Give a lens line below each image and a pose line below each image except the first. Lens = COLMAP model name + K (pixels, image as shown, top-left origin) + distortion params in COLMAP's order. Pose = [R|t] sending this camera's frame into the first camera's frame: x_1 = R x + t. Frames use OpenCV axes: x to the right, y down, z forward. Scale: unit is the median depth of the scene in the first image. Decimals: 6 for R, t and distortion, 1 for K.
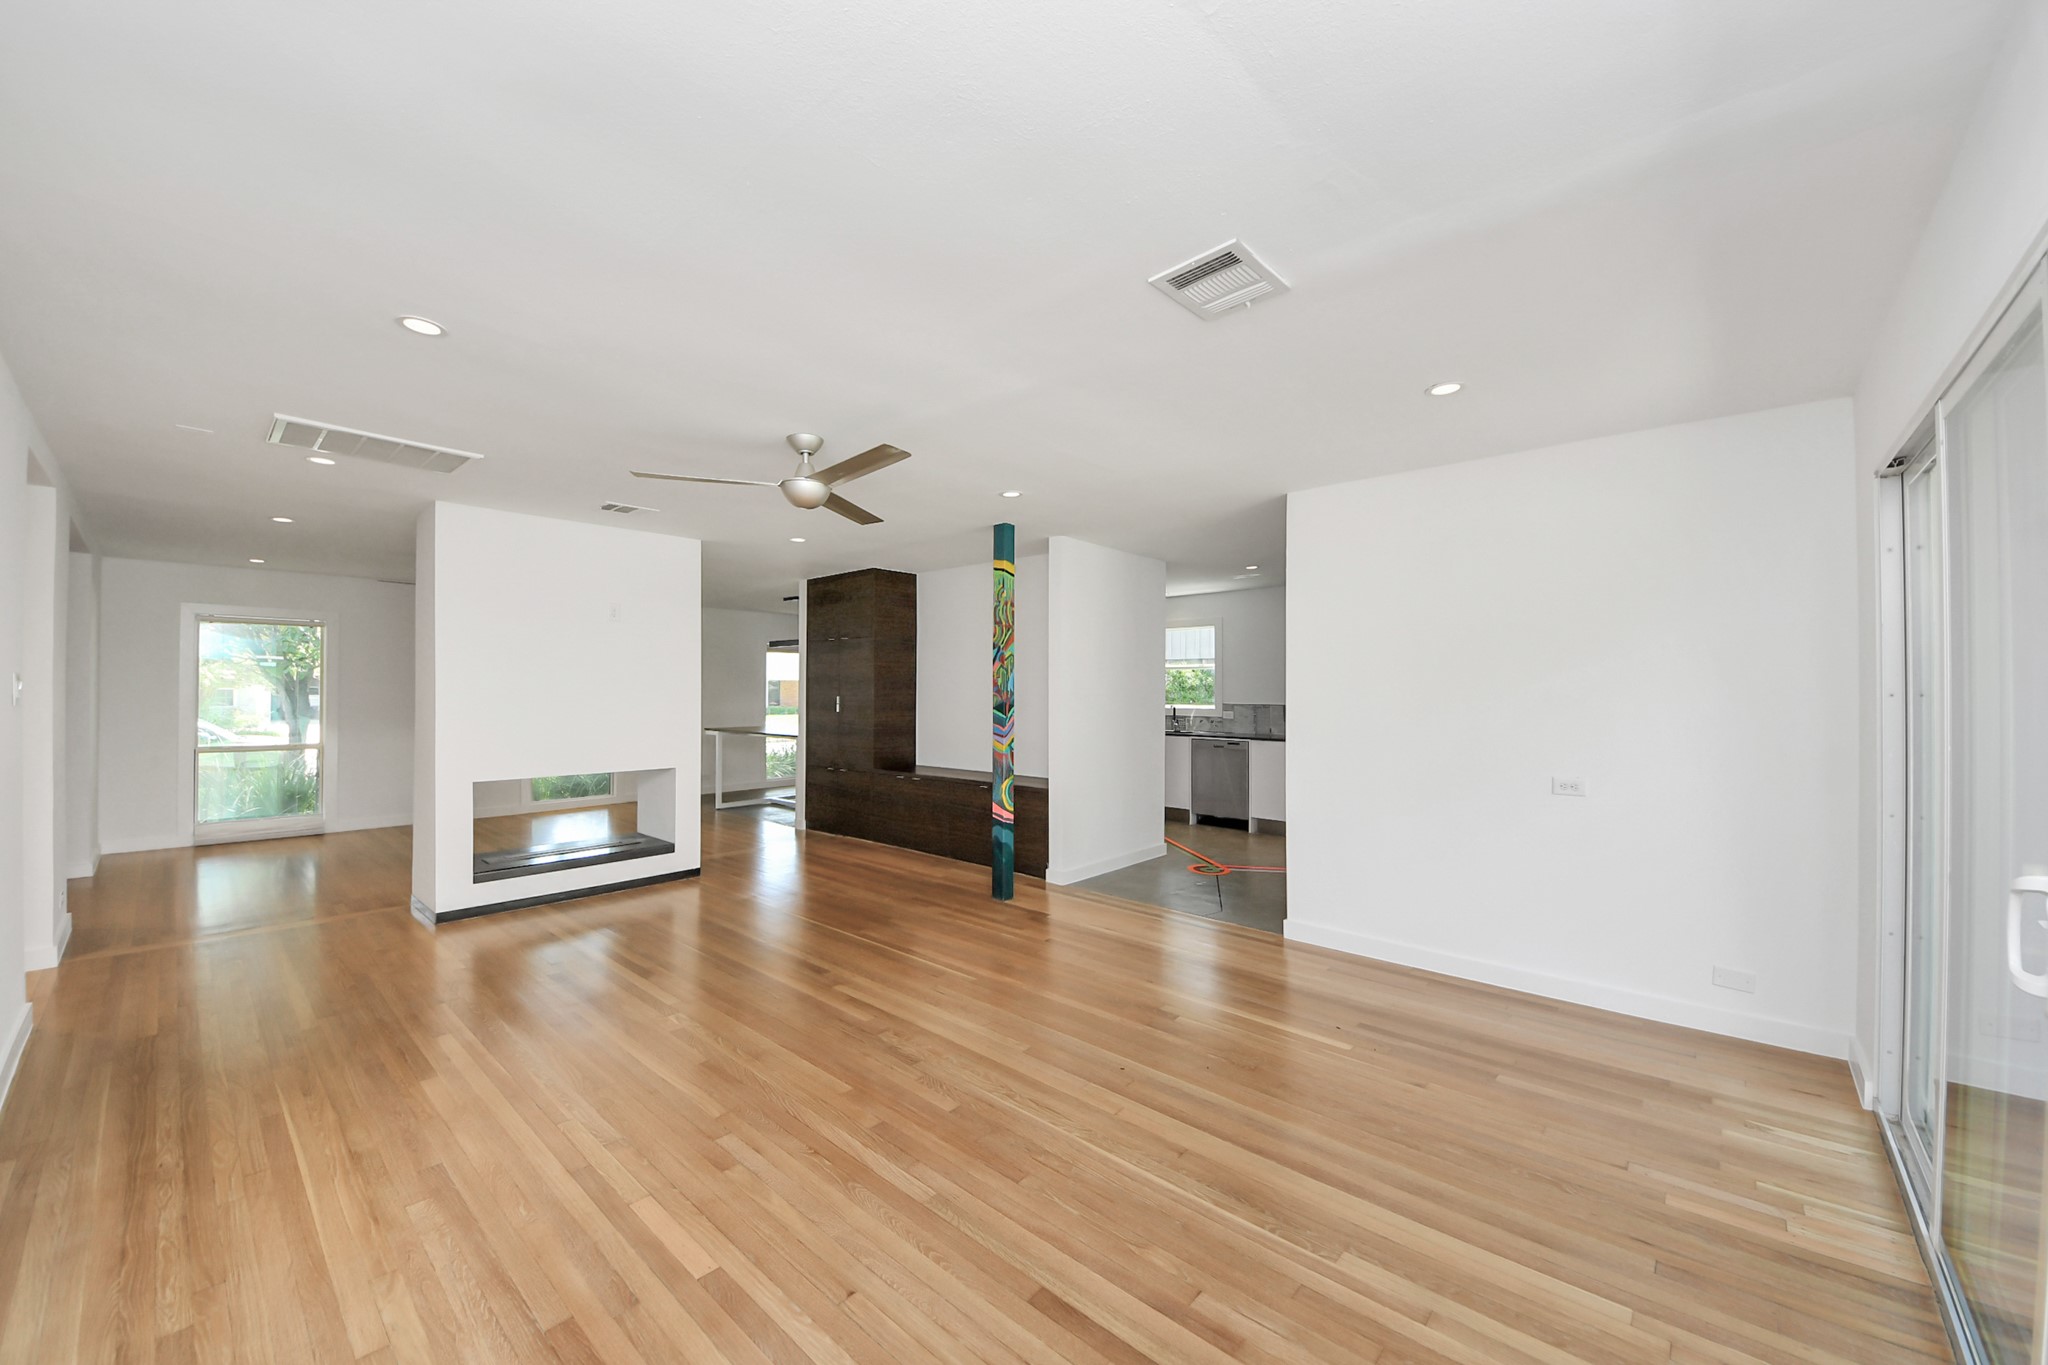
lens RADIAL K [[730.6, 0, 1018.8], [0, 730.6, 686.3], [0, 0, 1]] dist [-0.004531, -0.005473]
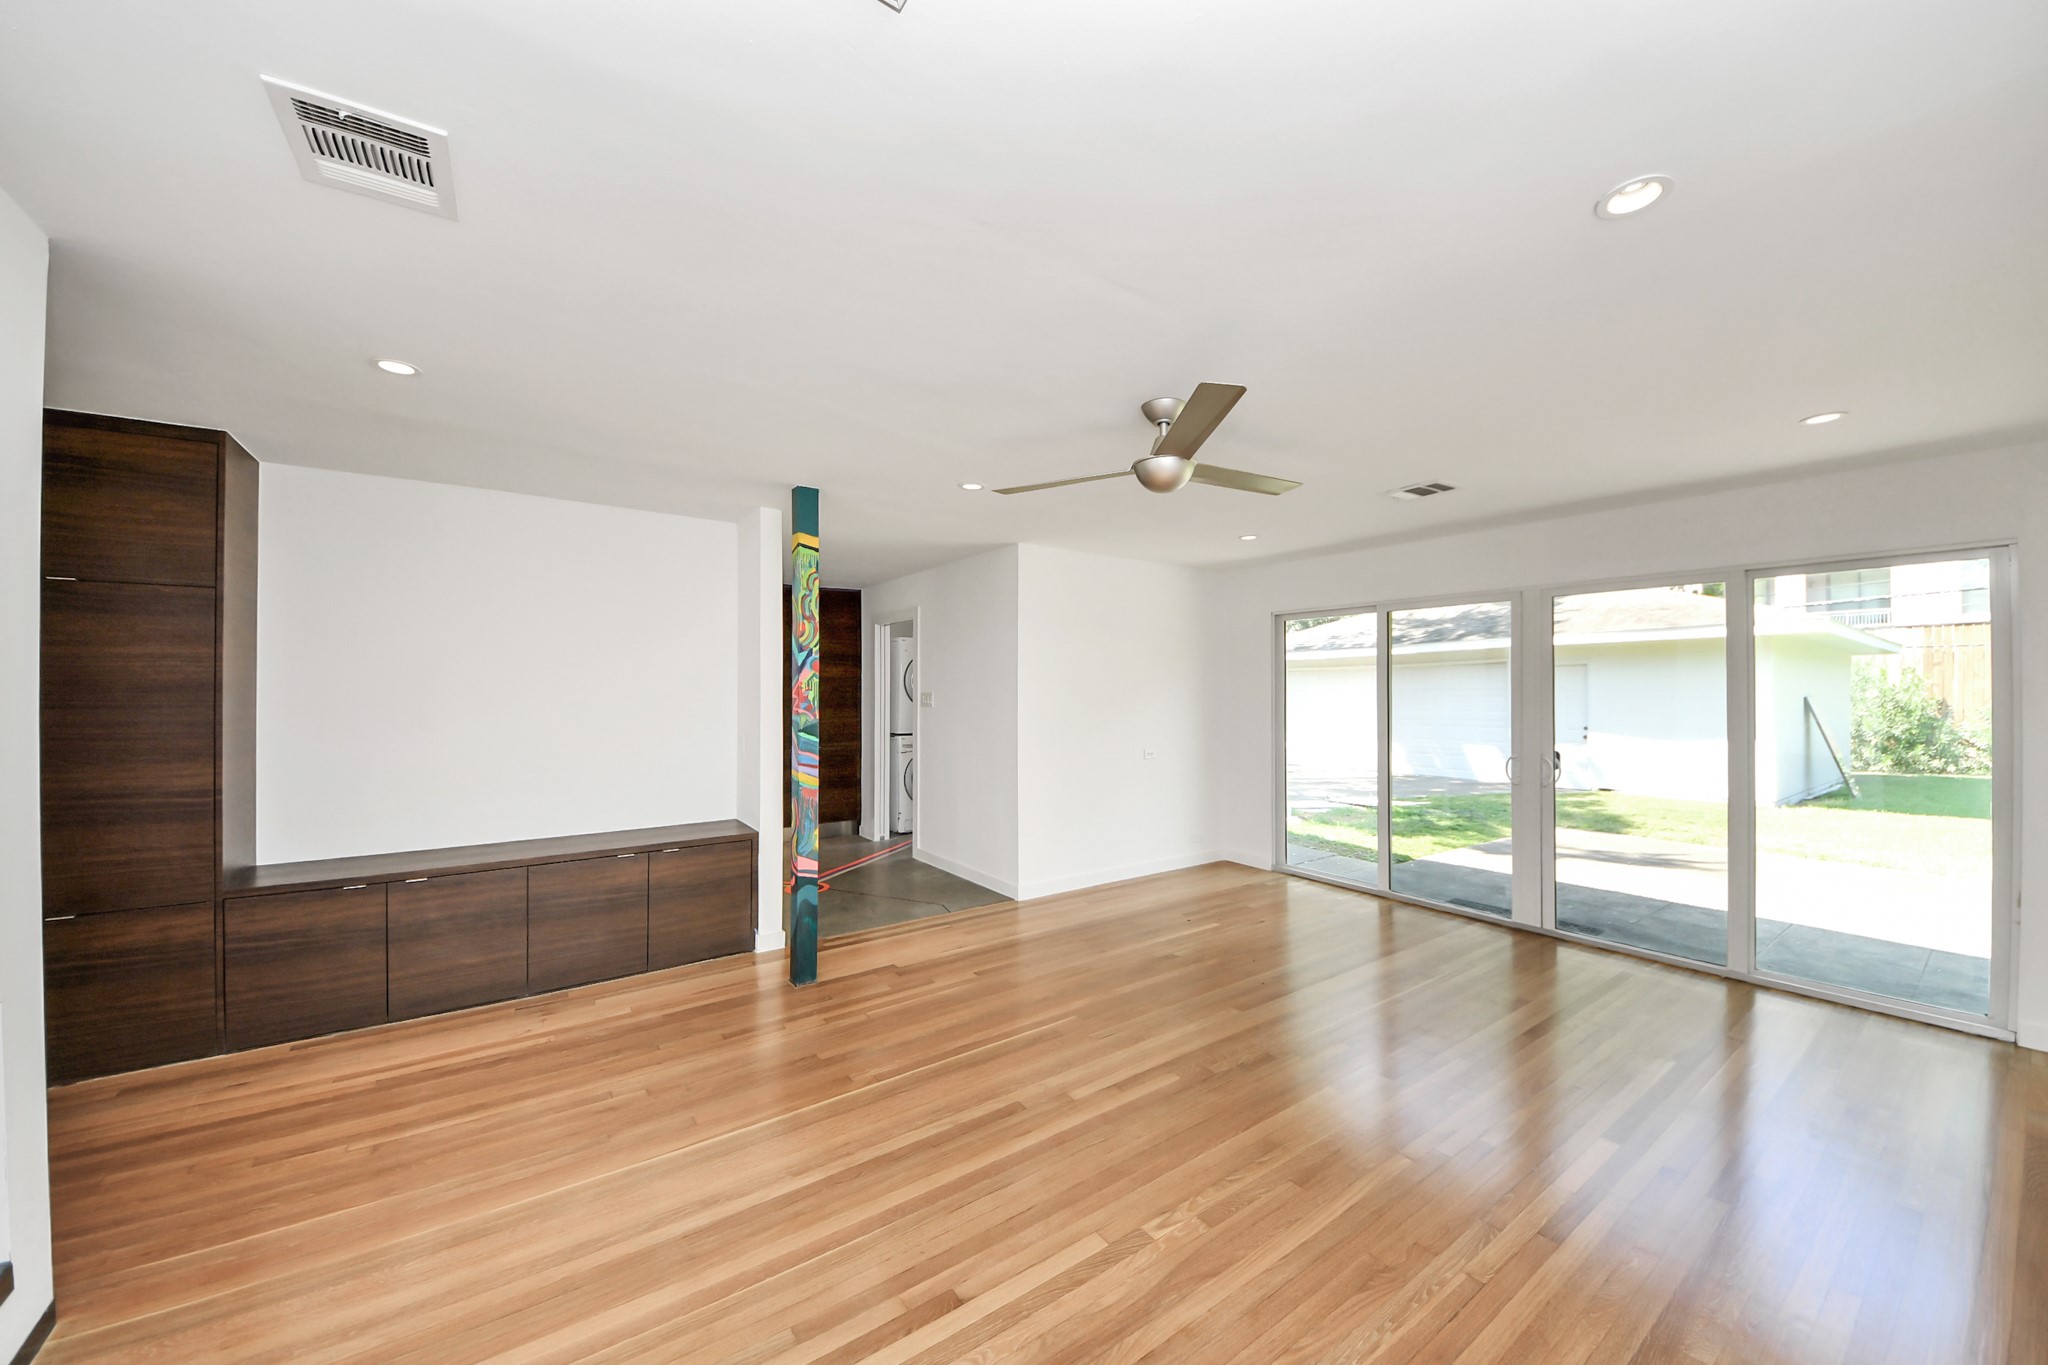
lens RADIAL K [[712.2, 0, 1040.6], [0, 712.2, 679.5], [0, 0, 1]] dist [-0.000266, -0.000088]
pose [[0.244544, 0.000625, 0.969638, -0.799596], [-0.005931, 0.999982, 0.000851, -0.030957], [-0.969620, -0.005959, 0.244544, 0.677099]]
